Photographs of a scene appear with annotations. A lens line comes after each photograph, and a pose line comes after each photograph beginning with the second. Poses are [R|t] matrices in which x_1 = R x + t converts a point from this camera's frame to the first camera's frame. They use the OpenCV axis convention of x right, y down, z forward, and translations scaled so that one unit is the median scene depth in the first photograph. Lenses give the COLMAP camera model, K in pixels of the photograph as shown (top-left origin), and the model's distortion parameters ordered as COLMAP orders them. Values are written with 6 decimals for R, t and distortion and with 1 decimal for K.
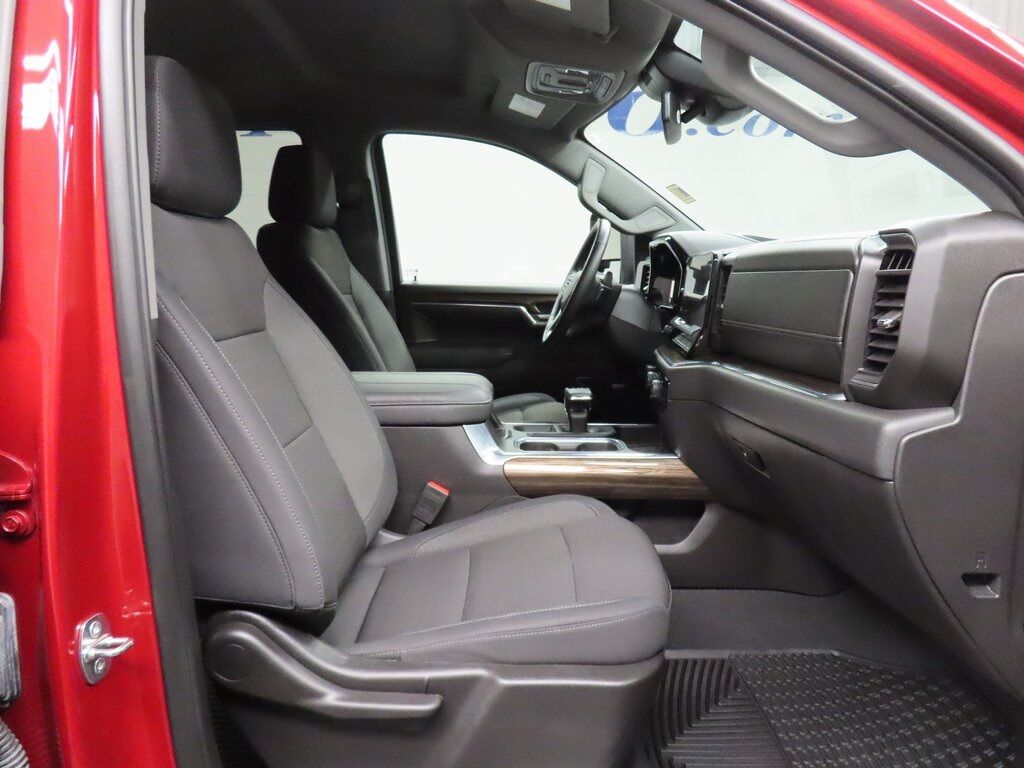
lens RADIAL K [[730.8, 0, 512.0], [0, 730.8, 384.0], [0, 0, 1]] dist [-0.016569, 0.006576]
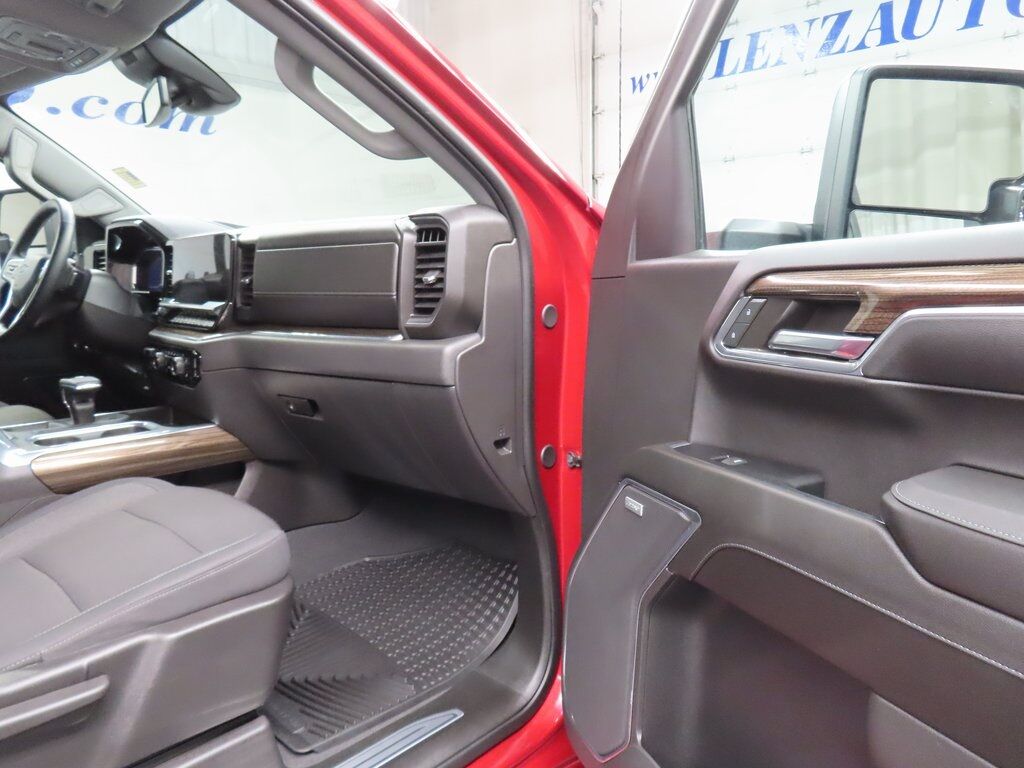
lens RADIAL K [[730.8, 0, 512.0], [0, 730.8, 384.0], [0, 0, 1]] dist [-0.016569, 0.006576]
pose [[0.679734, -0.119763, 0.723615, -0.384803], [0.117484, 0.991619, 0.053759, 0.054187], [-0.723989, 0.048471, 0.688107, -0.077079]]
